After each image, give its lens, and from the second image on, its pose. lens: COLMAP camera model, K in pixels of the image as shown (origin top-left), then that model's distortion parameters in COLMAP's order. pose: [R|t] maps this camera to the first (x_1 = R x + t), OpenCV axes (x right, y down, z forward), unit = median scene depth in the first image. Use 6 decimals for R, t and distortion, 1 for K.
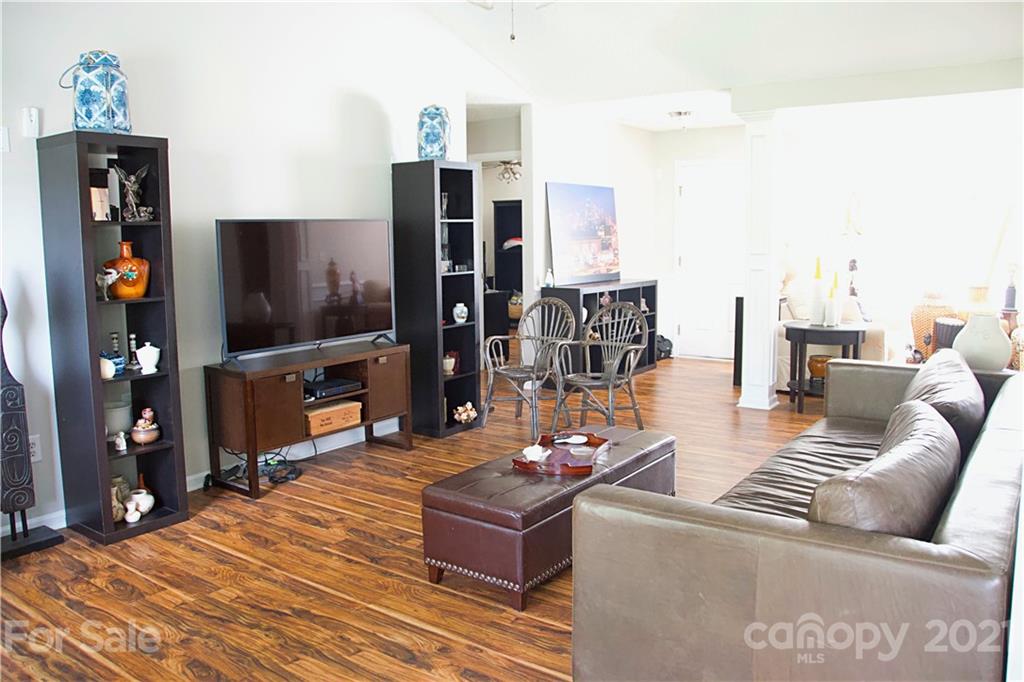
lens RADIAL K [[830.9, 0, 510.1], [0, 830.9, 340.8], [0, 0, 1]] dist [-0.127984, 0.099634]
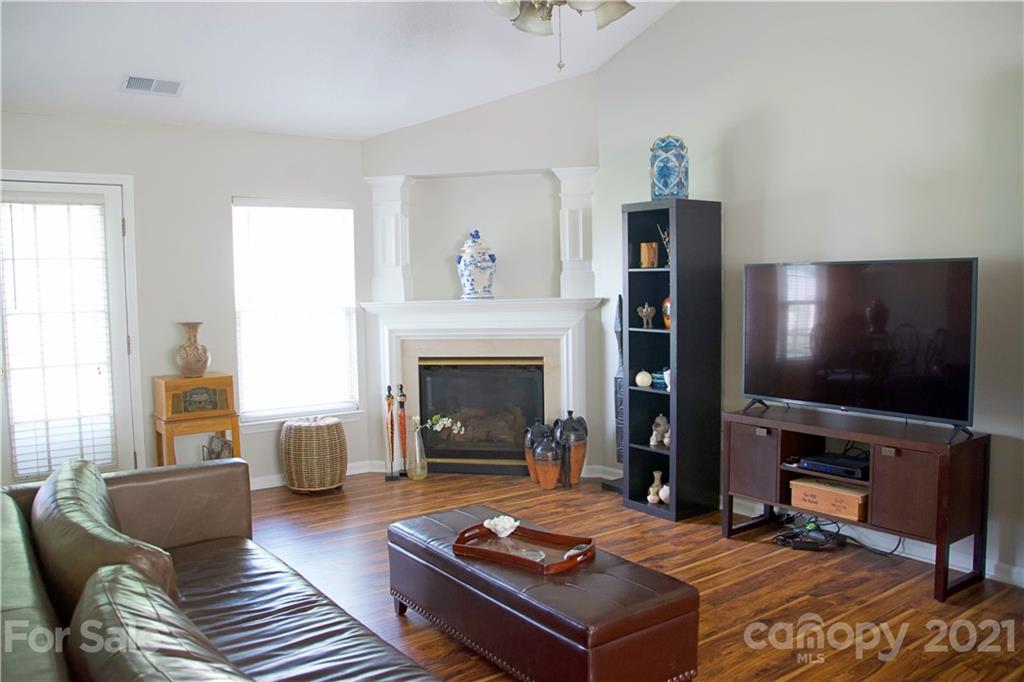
lens RADIAL K [[830.9, 0, 512.0], [0, 830.9, 337.9], [0, 0, 1]] dist [-0.127984, 0.099634]
pose [[-0.325044, 0.083031, -0.942047, 0.785326], [-0.102334, 0.987201, 0.122320, -0.163139], [0.940146, 0.136163, -0.312387, 1.139835]]
